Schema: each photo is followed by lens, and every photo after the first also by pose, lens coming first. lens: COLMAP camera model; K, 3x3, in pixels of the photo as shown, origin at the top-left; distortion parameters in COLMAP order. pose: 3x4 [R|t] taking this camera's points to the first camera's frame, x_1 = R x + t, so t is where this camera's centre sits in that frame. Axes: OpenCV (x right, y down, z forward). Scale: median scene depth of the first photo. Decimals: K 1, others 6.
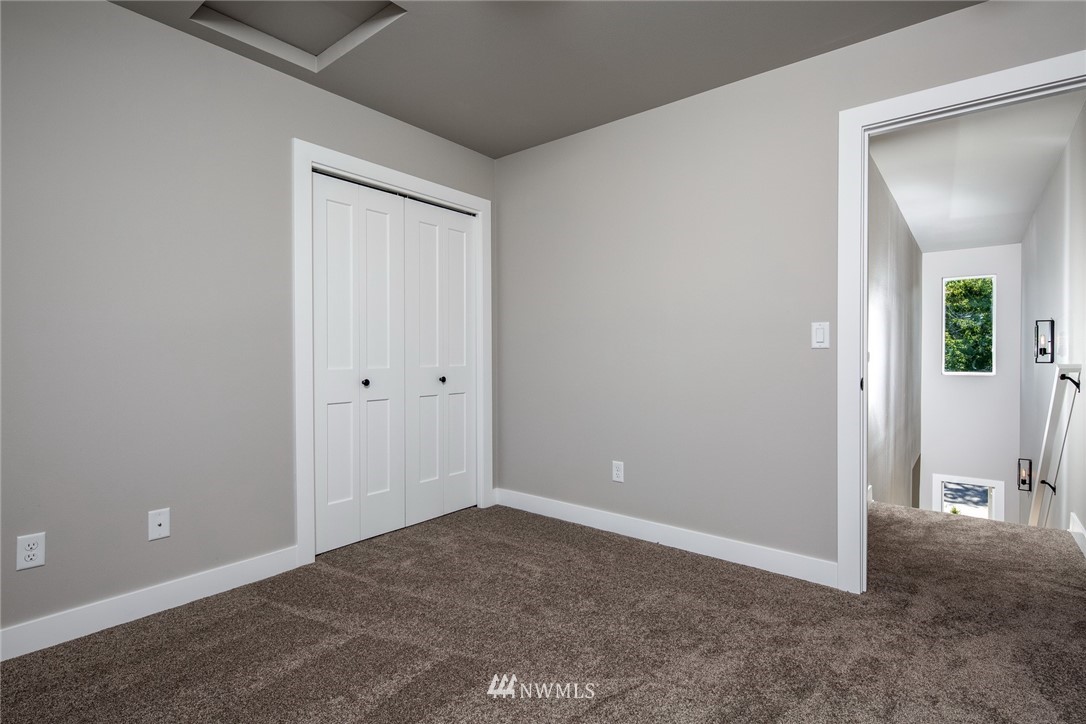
lens RADIAL K [[530.7, 0, 544.2], [0, 530.7, 358.9], [0, 0, 1]] dist [-0.003354, -0.002992]
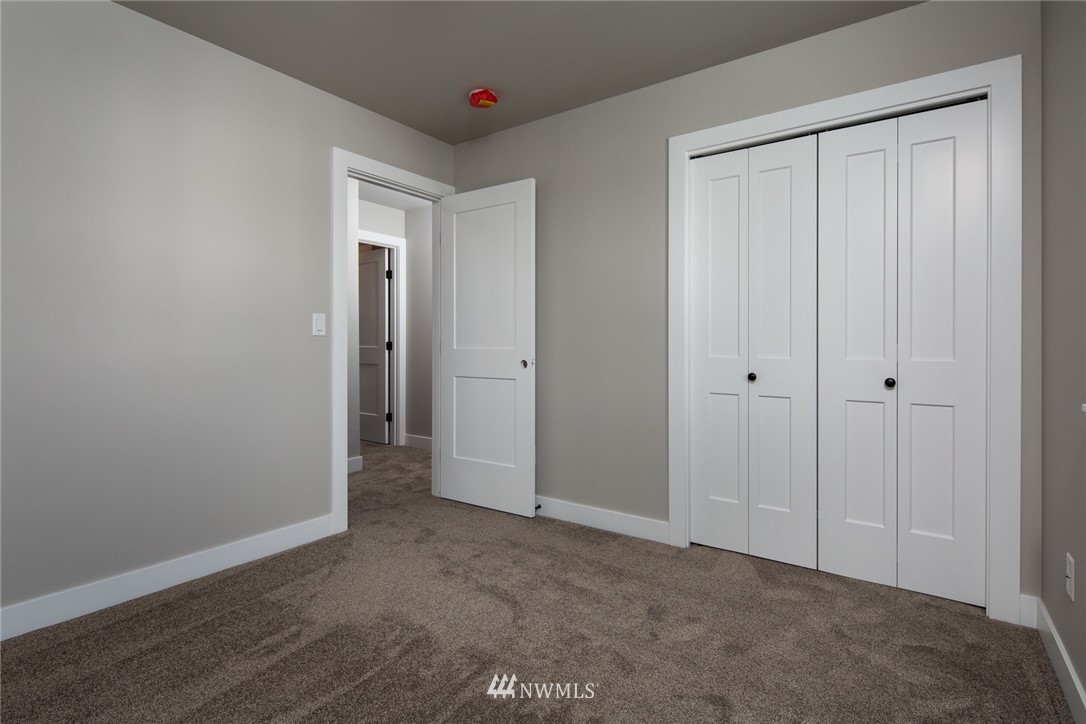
lens RADIAL K [[530.7, 0, 547.1], [0, 530.7, 349.1], [0, 0, 1]] dist [-0.003354, -0.002992]
pose [[0.044572, 0.012224, -0.998931, 0.498017], [-0.005701, 0.999912, 0.011982, -0.005557], [0.998990, 0.005161, 0.044637, 0.611550]]
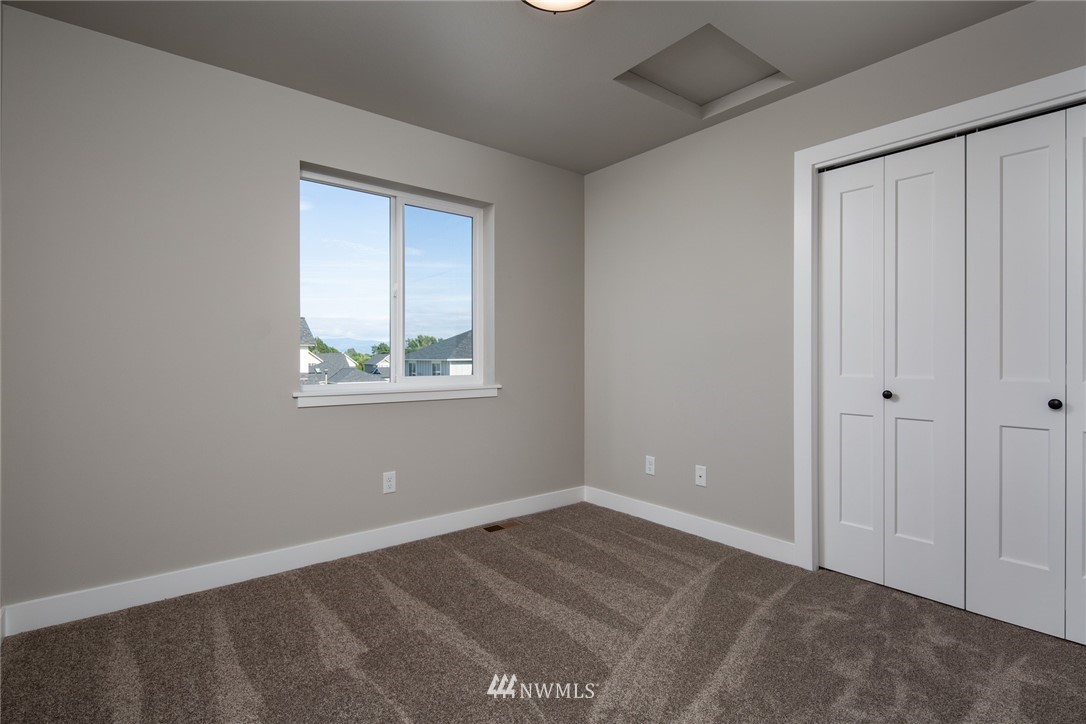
lens RADIAL K [[530.7, 0, 575.3], [0, 530.7, 363.1], [0, 0, 1]] dist [-0.003354, -0.002992]
pose [[-0.198281, 0.007742, -0.980115, 0.544319], [-0.013351, 0.999855, 0.010599, -0.006174], [0.980054, 0.015187, -0.198149, 0.671069]]
